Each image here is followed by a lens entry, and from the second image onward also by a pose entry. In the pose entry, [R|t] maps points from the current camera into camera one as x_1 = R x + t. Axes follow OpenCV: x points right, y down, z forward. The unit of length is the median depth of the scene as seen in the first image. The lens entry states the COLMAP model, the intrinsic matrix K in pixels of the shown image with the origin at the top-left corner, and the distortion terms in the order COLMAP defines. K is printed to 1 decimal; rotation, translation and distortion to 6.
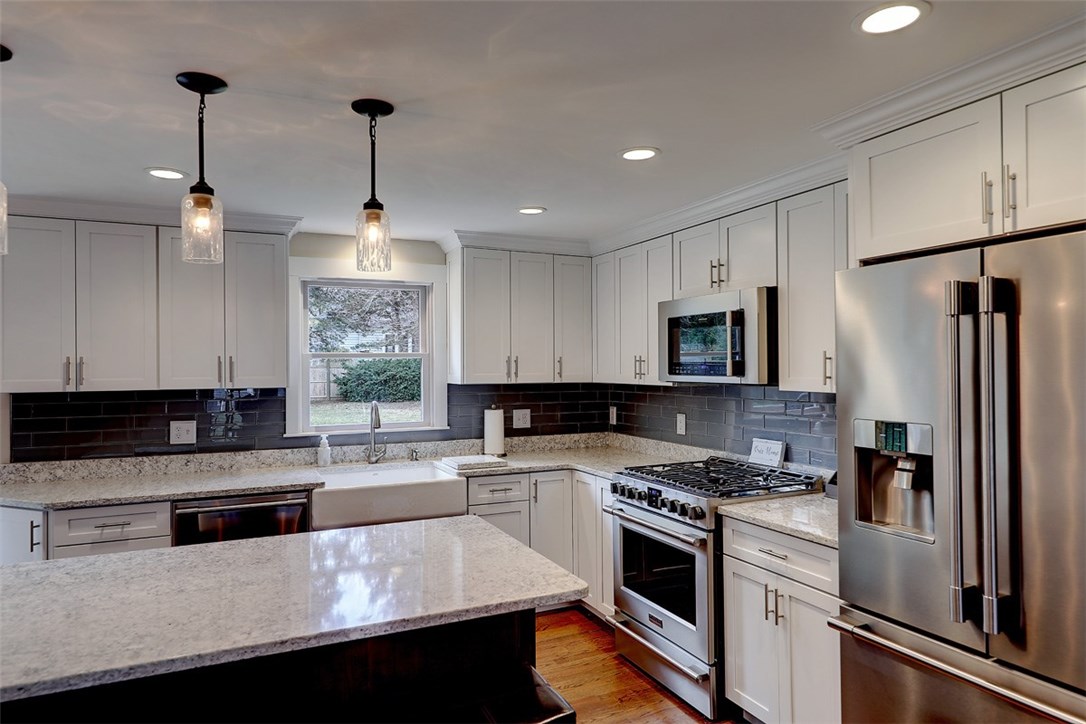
lens RADIAL K [[660.0, 0, 539.4], [0, 660.0, 363.0], [0, 0, 1]] dist [0.014213, -0.000548]
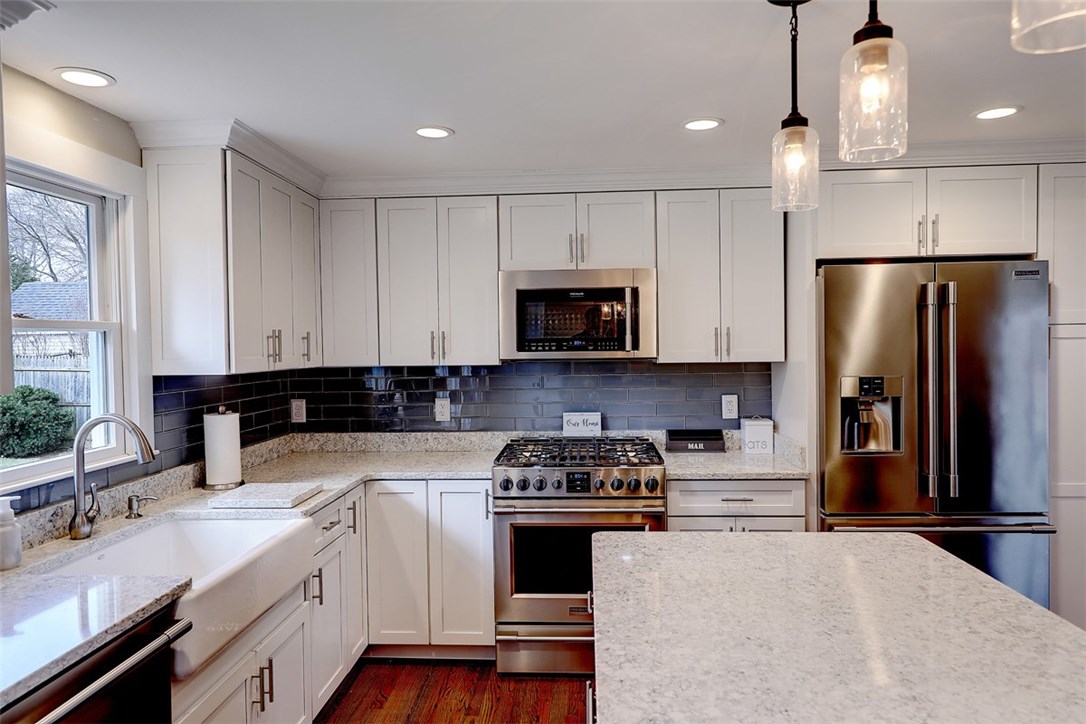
lens RADIAL K [[704.9, 0, 539.7], [0, 704.9, 364.7], [0, 0, 1]] dist [0.001042, 0.000696]
pose [[0.473617, -0.027519, 0.880301, -0.648424], [0.008394, 0.999607, 0.026732, 0.009711], [-0.880691, -0.005272, 0.473662, 0.512710]]
